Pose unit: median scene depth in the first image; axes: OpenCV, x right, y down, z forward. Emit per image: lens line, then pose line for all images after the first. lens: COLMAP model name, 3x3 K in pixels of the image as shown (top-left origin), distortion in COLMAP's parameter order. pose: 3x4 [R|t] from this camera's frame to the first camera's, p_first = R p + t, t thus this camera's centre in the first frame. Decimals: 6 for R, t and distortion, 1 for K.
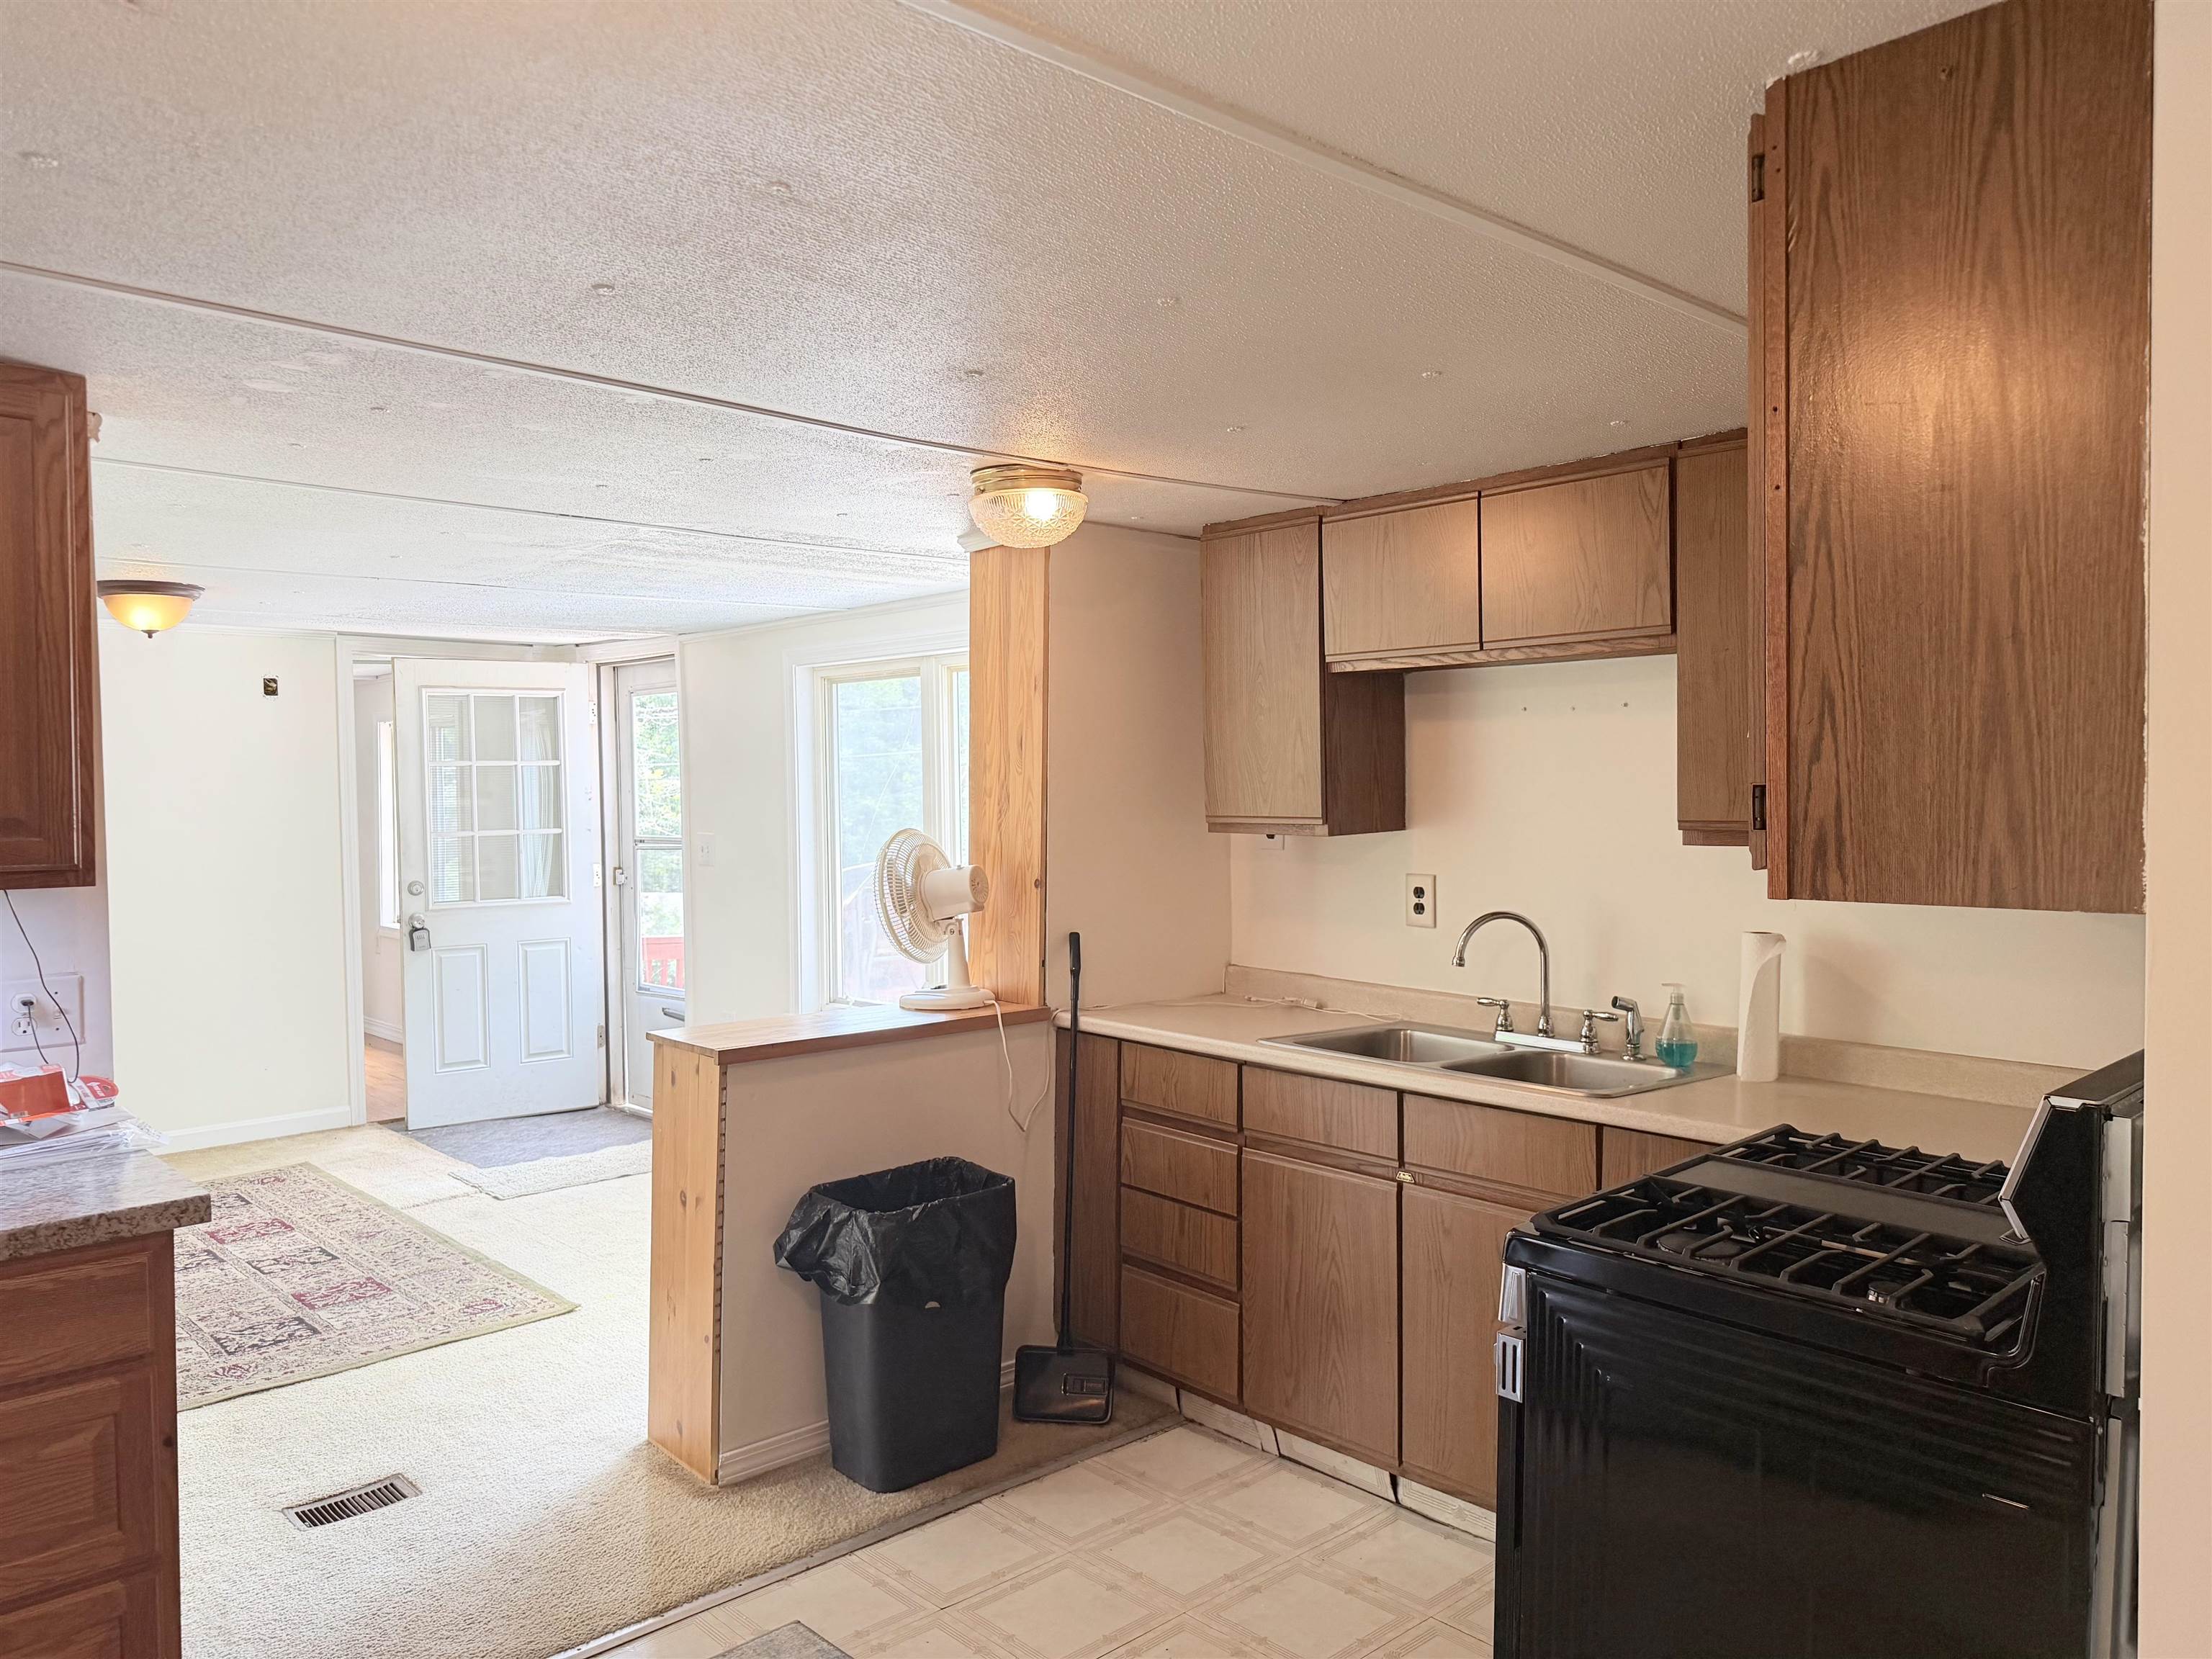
lens RADIAL K [[1539.4, 0, 1106.0], [0, 1539.4, 829.5], [0, 0, 1]] dist [0.117649, -0.166030]
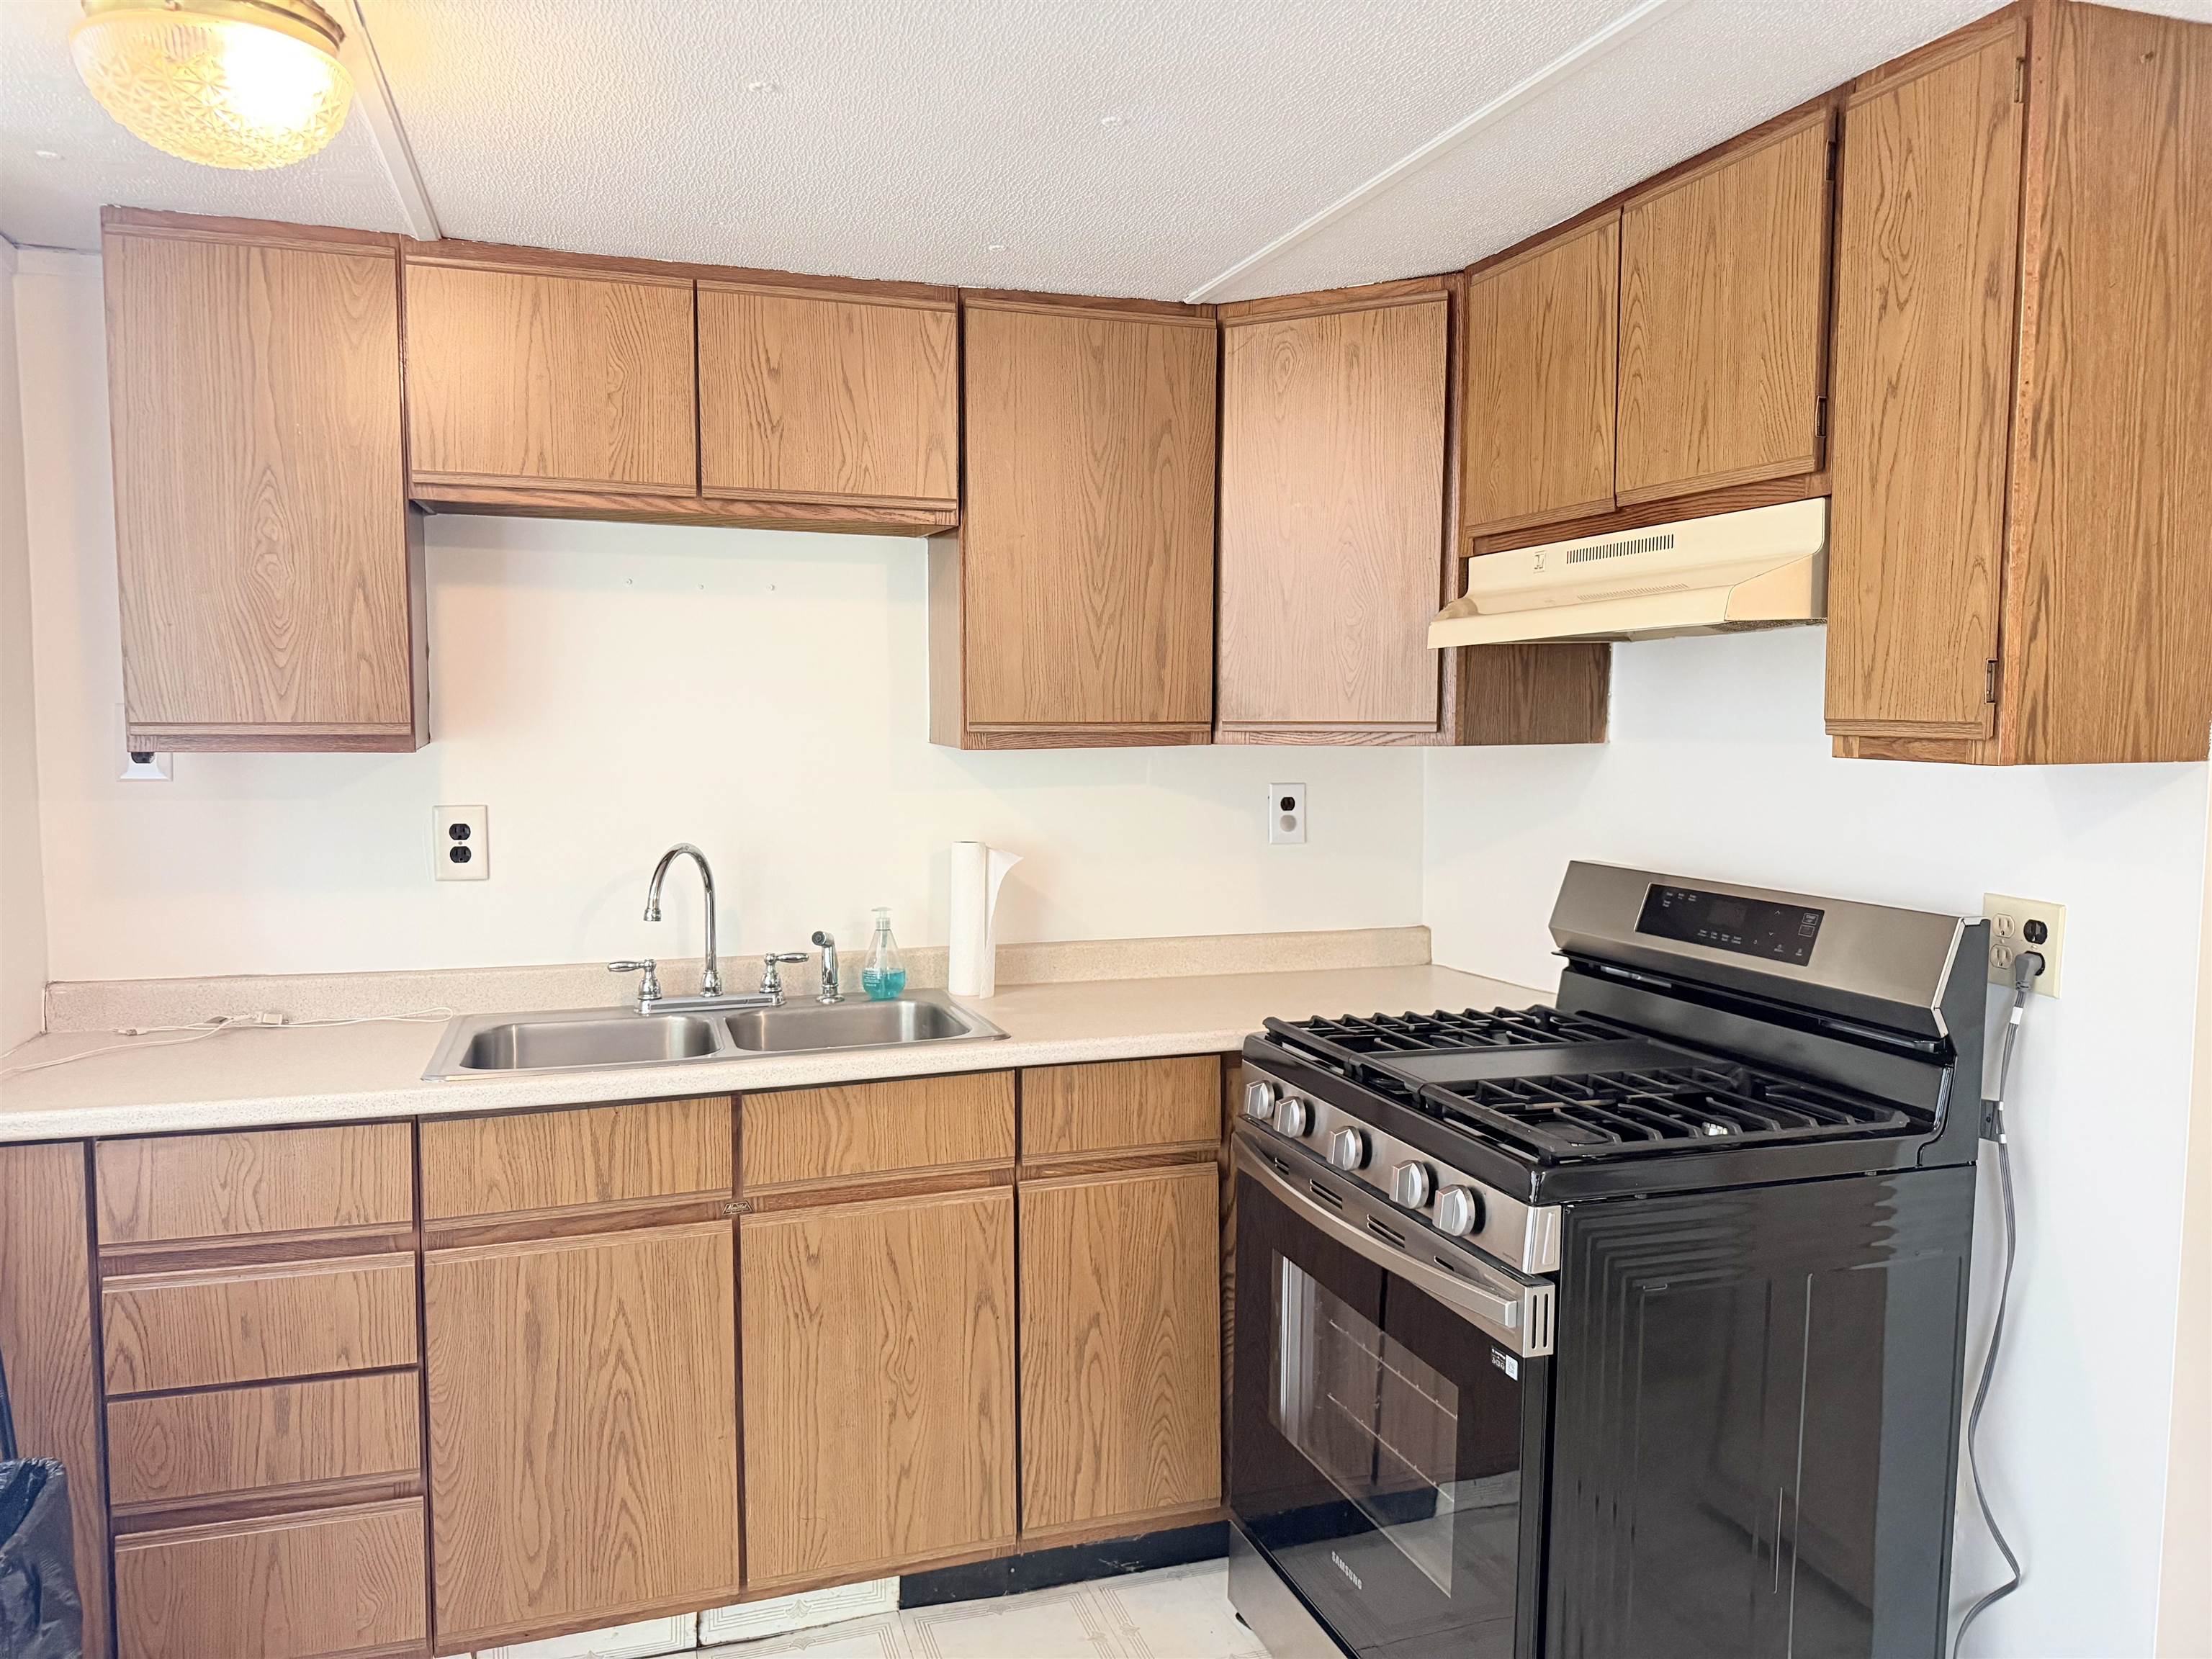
lens RADIAL K [[1560.1, 0, 1106.0], [0, 1560.1, 829.5], [0, 0, 1]] dist [0.065272, -0.079505]
pose [[0.417331, -0.063597, 0.906527, -0.370220], [0.022294, 0.997964, 0.059749, 0.003892], [-0.908481, -0.004725, 0.417899, 0.494827]]
